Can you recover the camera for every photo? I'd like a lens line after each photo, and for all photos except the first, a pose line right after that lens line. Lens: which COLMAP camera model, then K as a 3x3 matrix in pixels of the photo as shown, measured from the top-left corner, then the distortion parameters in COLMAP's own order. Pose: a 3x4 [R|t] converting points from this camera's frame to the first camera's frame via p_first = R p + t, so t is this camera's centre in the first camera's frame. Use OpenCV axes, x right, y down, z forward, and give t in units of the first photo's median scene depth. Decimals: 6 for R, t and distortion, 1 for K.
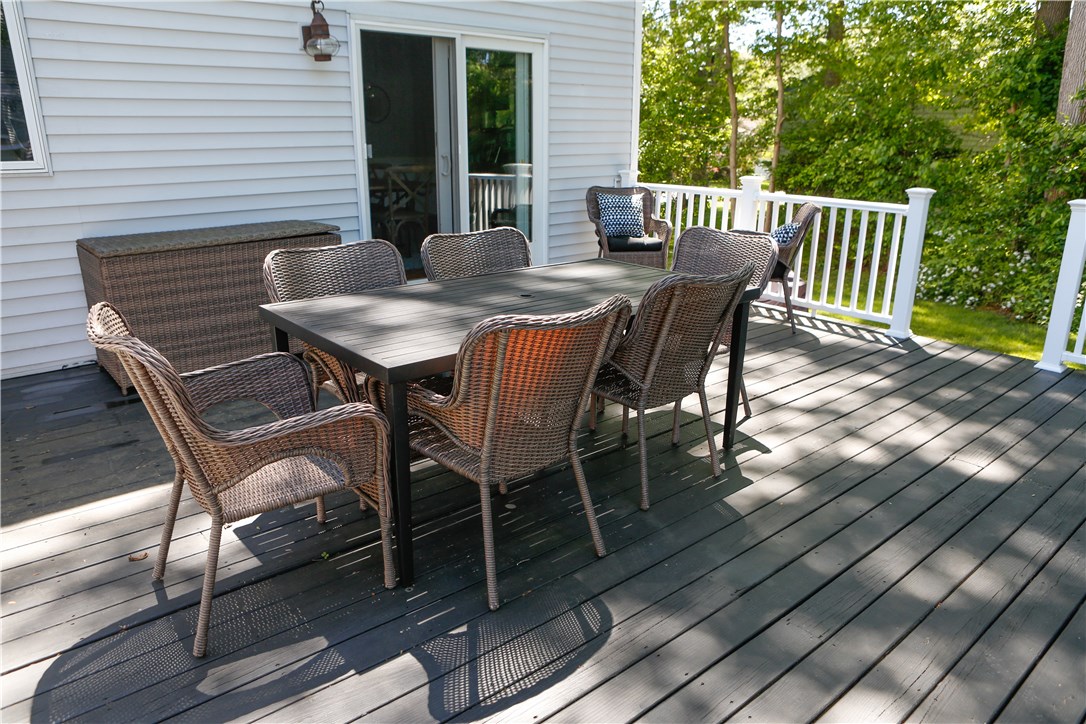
lens RADIAL K [[752.1, 0, 543.5], [0, 752.1, 361.1], [0, 0, 1]] dist [-0.072078, 0.059679]
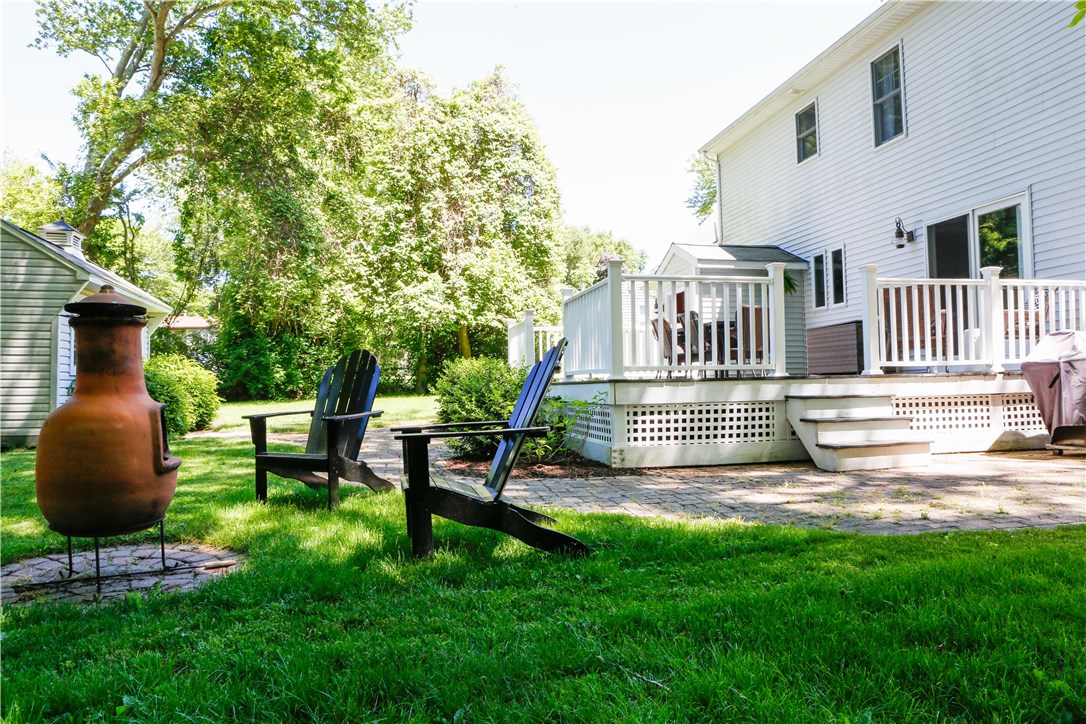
lens RADIAL K [[752.1, 0, 544.1], [0, 752.1, 365.1], [0, 0, 1]] dist [-0.072078, 0.059679]
pose [[-0.489974, -0.036458, -0.870974, 1.799447], [-0.263537, 0.958570, 0.108130, -0.028187], [0.830947, 0.282515, -0.479283, 1.089757]]
